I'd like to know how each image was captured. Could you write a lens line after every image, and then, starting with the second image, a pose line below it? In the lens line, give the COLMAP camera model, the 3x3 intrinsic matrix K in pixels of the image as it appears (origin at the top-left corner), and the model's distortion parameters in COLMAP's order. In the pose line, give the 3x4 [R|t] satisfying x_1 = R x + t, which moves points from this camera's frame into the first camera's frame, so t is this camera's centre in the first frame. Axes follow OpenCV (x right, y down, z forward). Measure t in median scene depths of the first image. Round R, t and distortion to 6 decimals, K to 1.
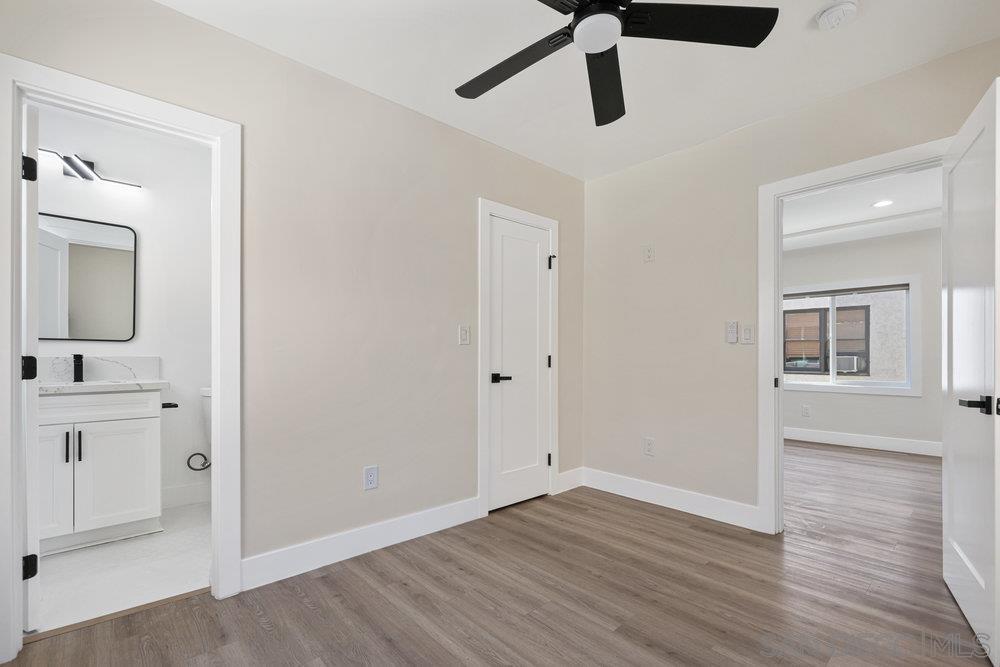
lens RADIAL K [[458.4, 0, 498.6], [0, 458.4, 354.3], [0, 0, 1]] dist [0.000104, 0.000345]
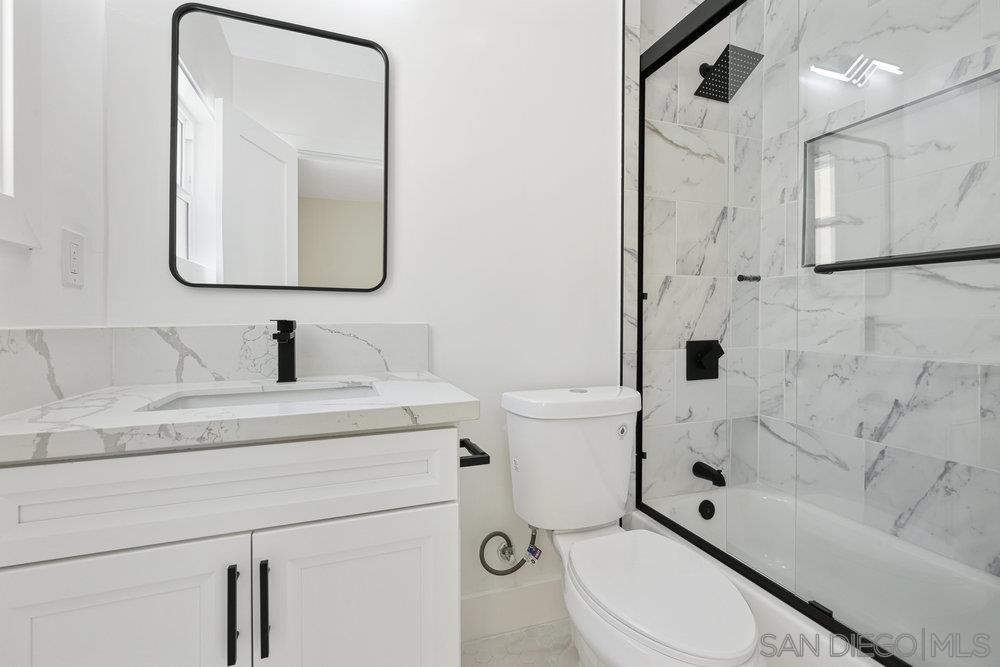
lens RADIAL K [[458.4, 0, 501.0], [0, 458.4, 323.5], [0, 0, 1]] dist [0.000104, 0.000345]
pose [[0.927007, 0.007969, -0.374961, -0.594096], [-0.002950, 0.999898, 0.013959, -0.003025], [0.375034, -0.011834, 0.926936, 0.710797]]
